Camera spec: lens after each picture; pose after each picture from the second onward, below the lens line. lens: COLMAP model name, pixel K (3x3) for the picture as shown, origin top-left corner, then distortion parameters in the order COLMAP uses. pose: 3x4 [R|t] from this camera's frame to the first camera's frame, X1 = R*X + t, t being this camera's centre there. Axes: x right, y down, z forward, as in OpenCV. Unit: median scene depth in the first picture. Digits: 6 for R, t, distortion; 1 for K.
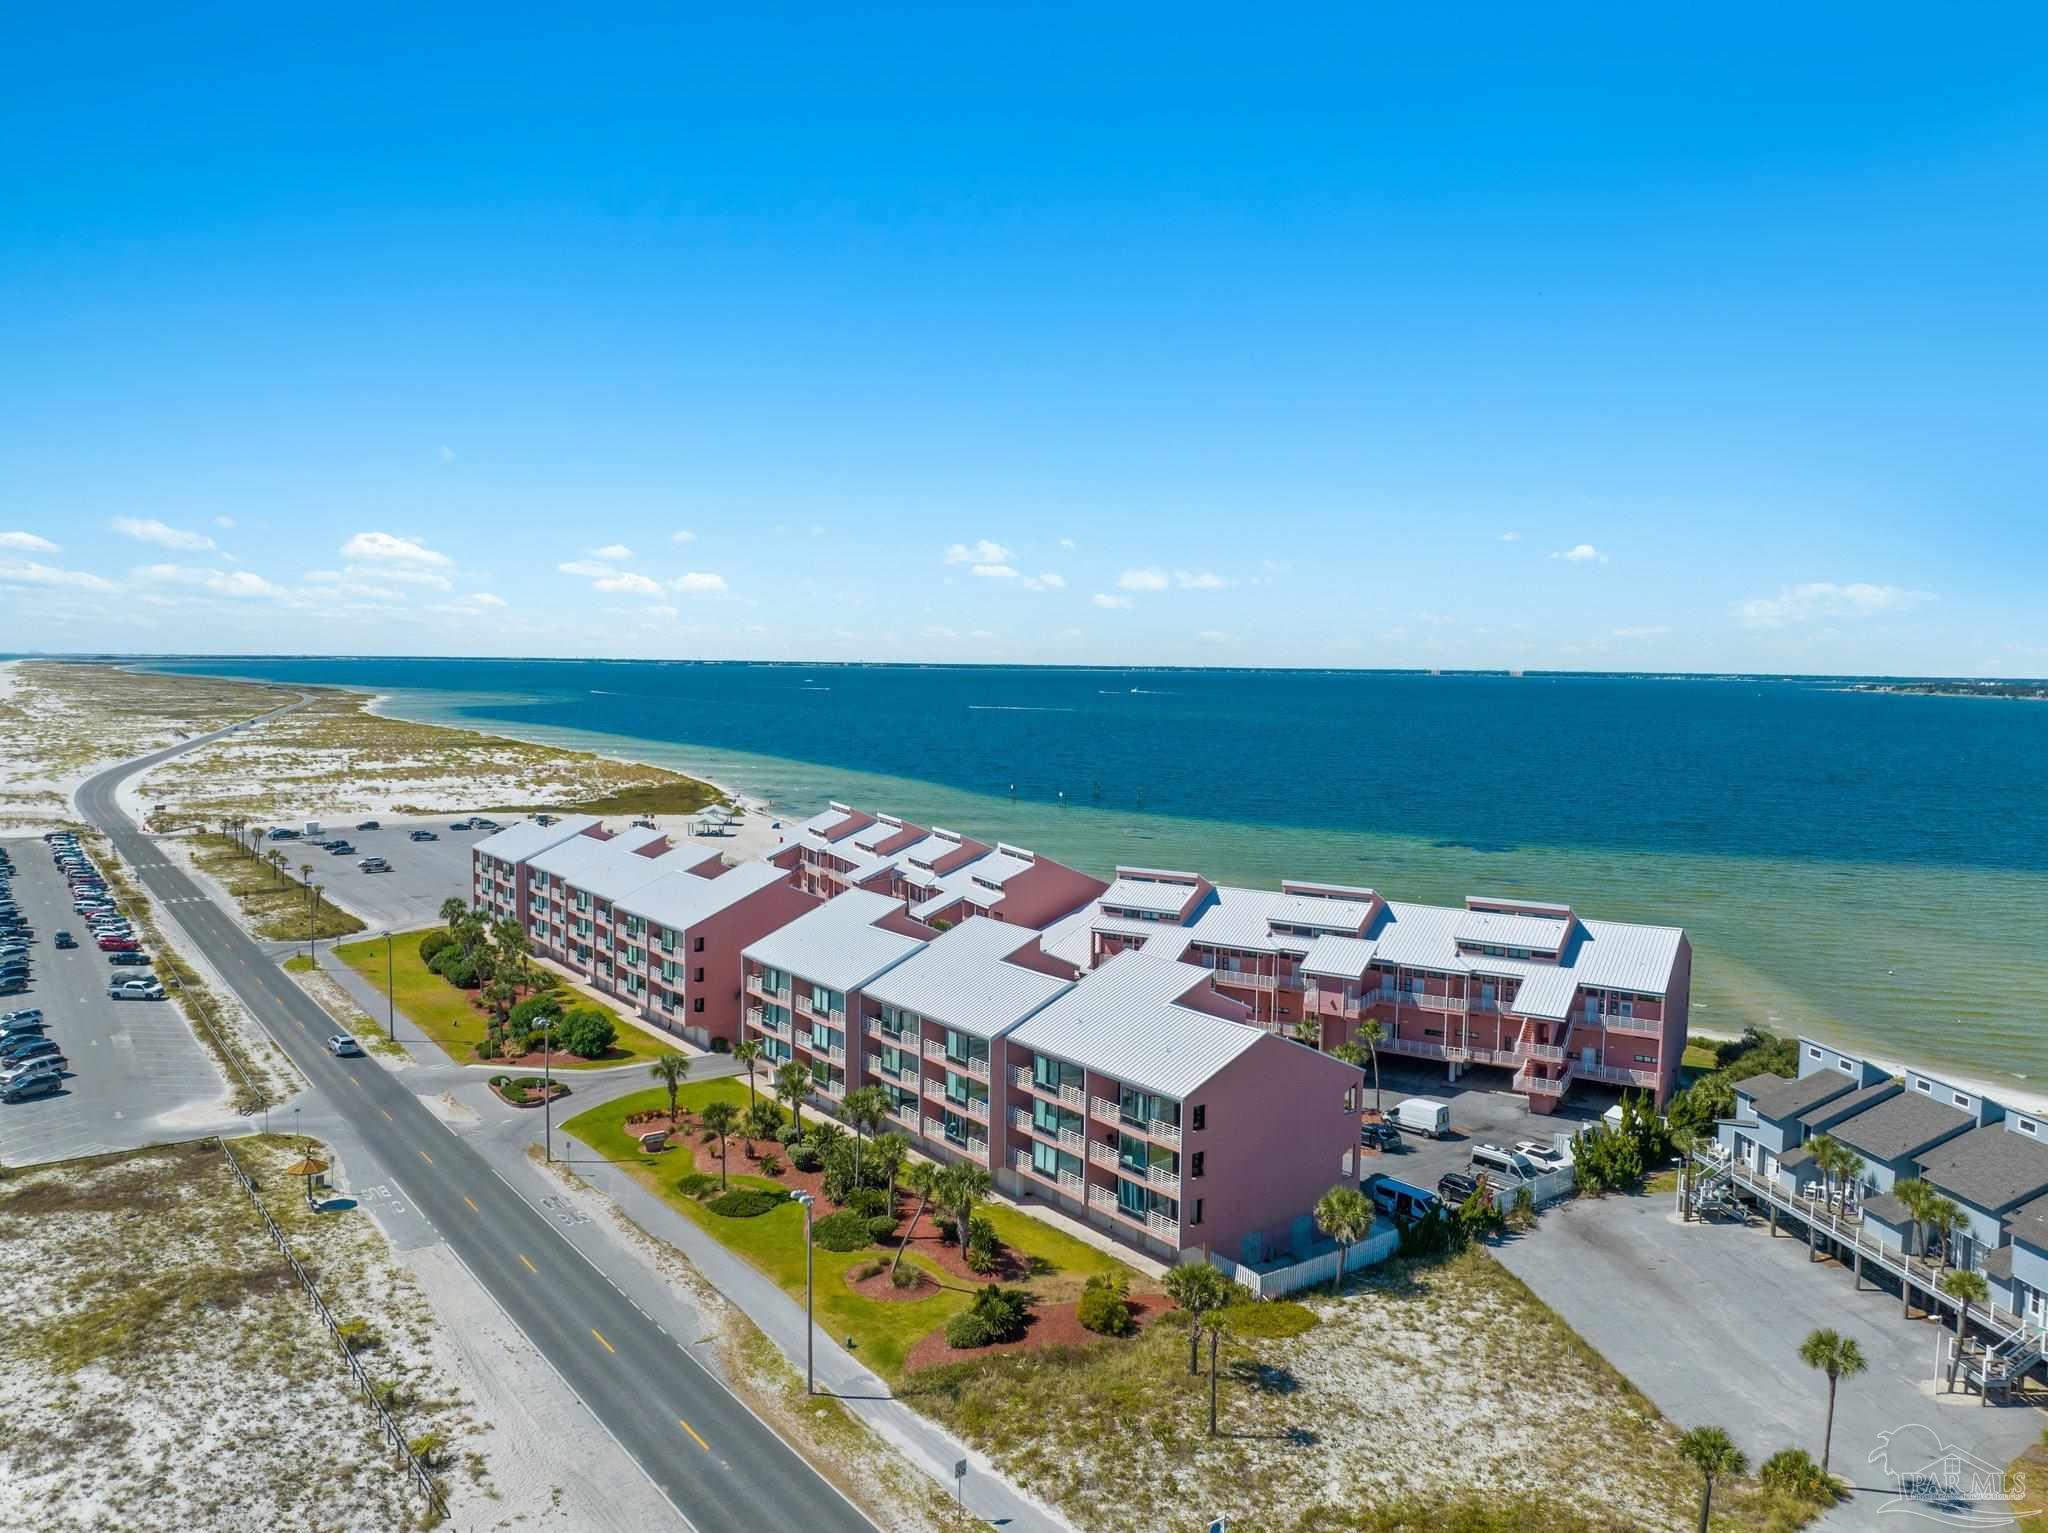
lens RADIAL K [[1430.5, 0, 1024.0], [0, 1430.5, 766.5], [0, 0, 1]] dist [-0.039007, -0.002005]
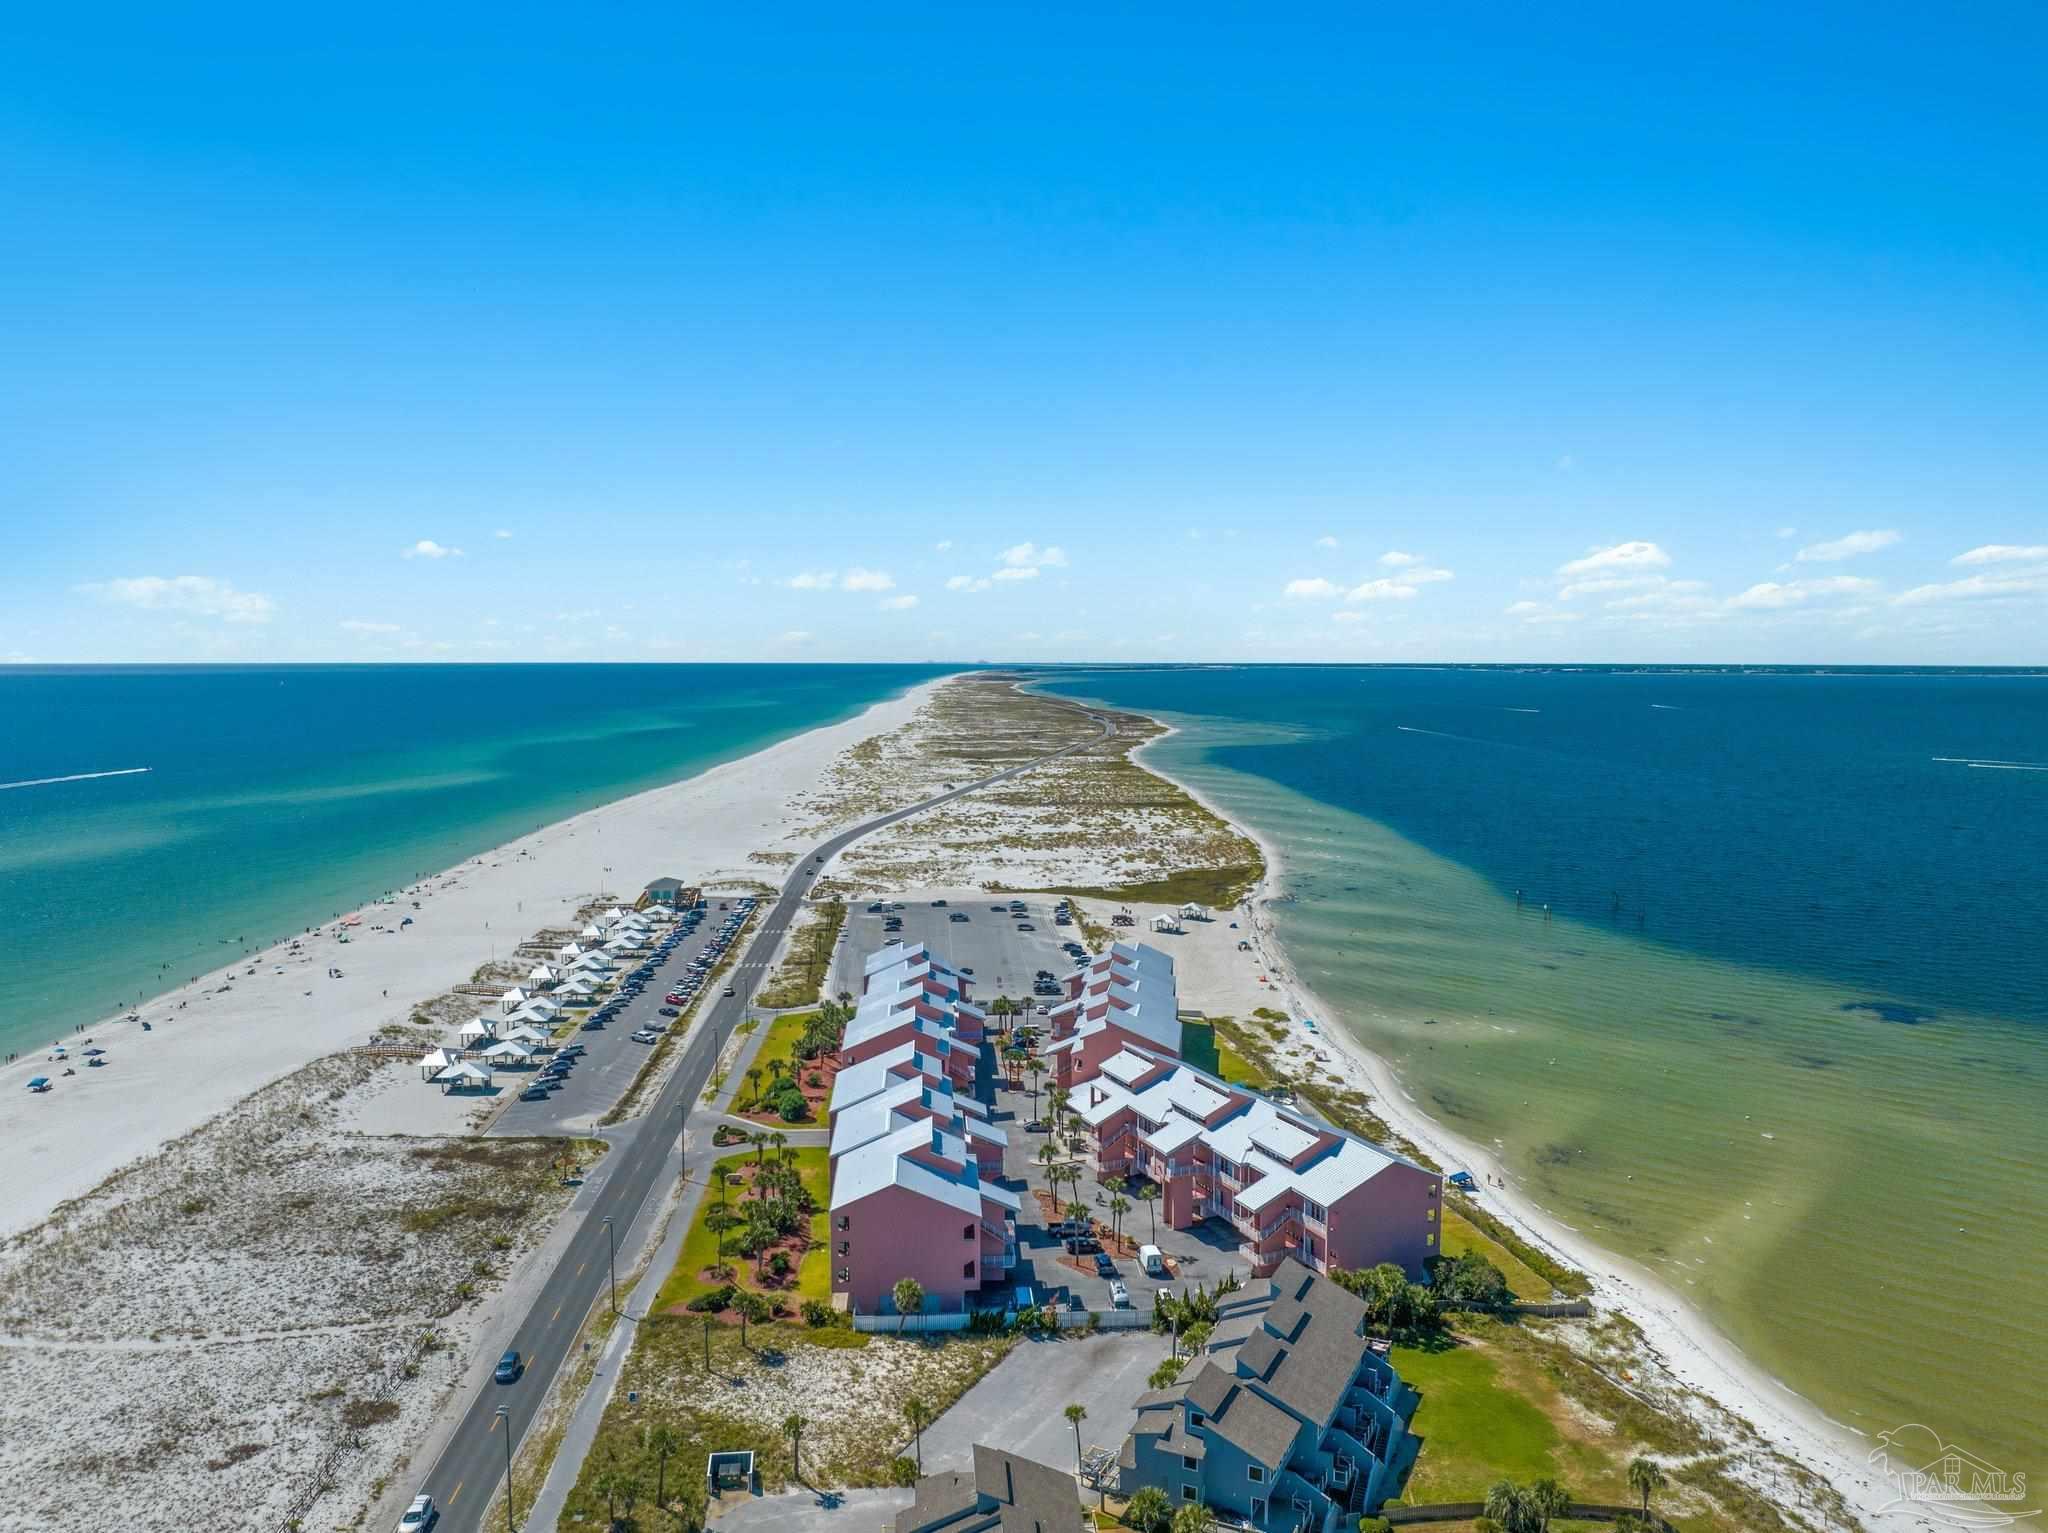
lens RADIAL K [[1458.9, 0, 1024.0], [0, 1458.9, 766.5], [0, 0, 1]] dist [-0.038655, -0.002846]
pose [[0.833352, 0.027981, -0.552035, 1.025574], [-0.028975, 0.999556, 0.006922, -0.276808], [0.551983, 0.010227, 0.833792, -0.331057]]
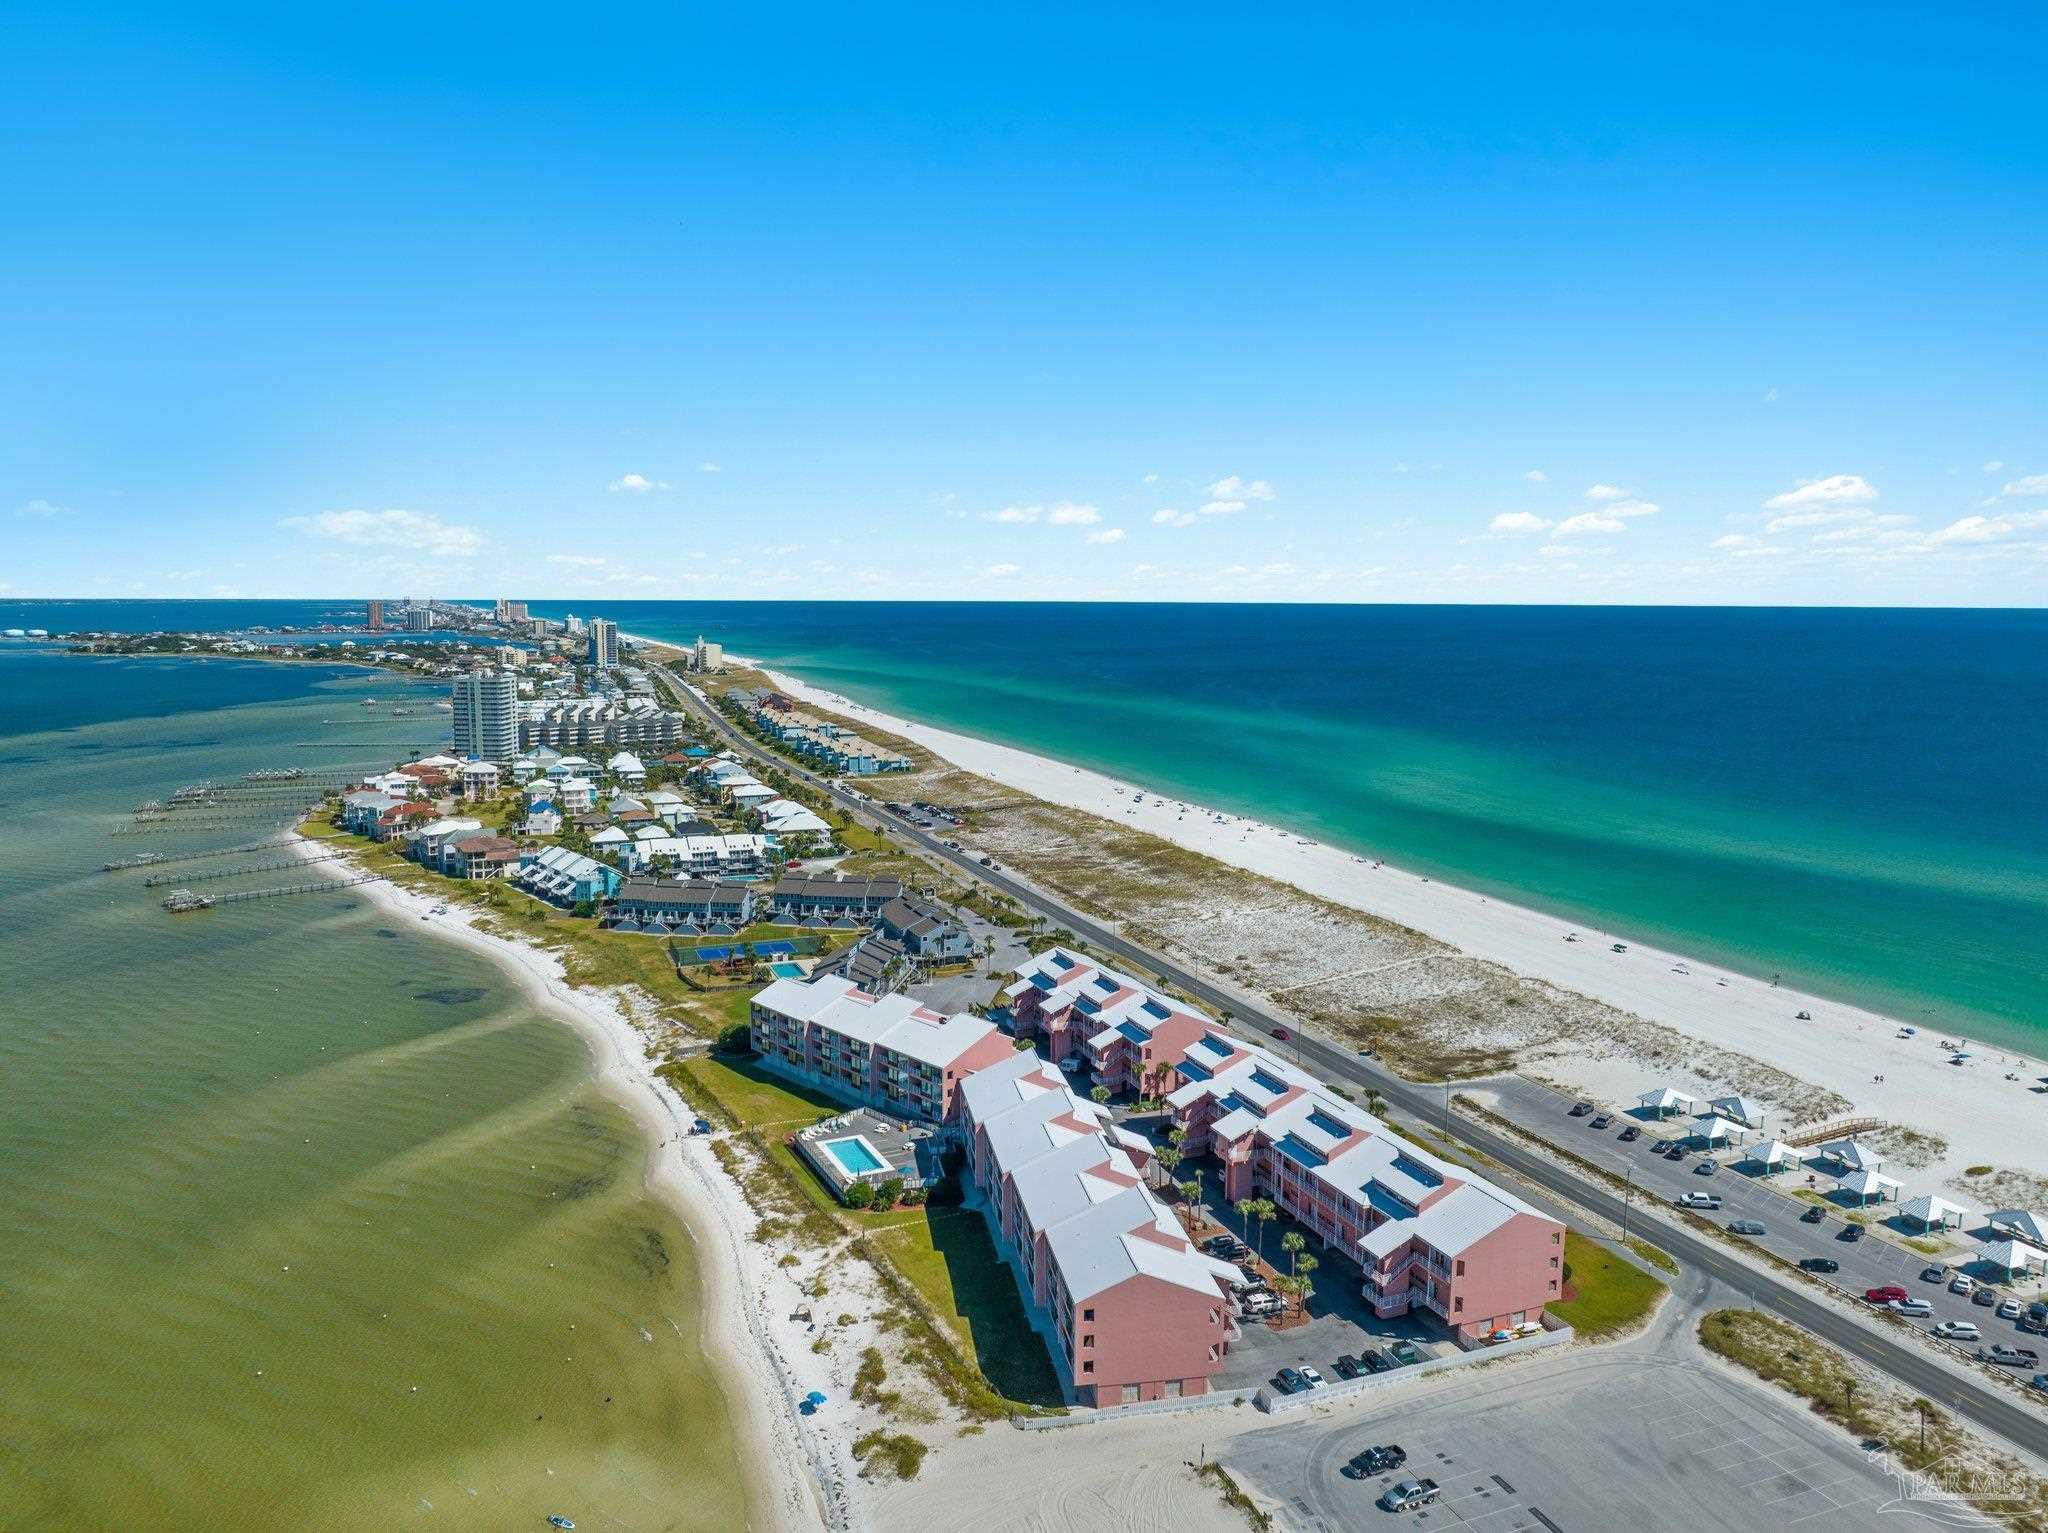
lens RADIAL K [[1430.5, 0, 1024.0], [0, 1430.5, 766.5], [0, 0, 1]] dist [-0.039007, -0.002005]
pose [[-0.961309, -0.050689, 0.270770, -0.497422], [0.002234, 0.981458, 0.191666, -0.676964], [-0.275464, 0.184855, -0.943371, 3.230586]]
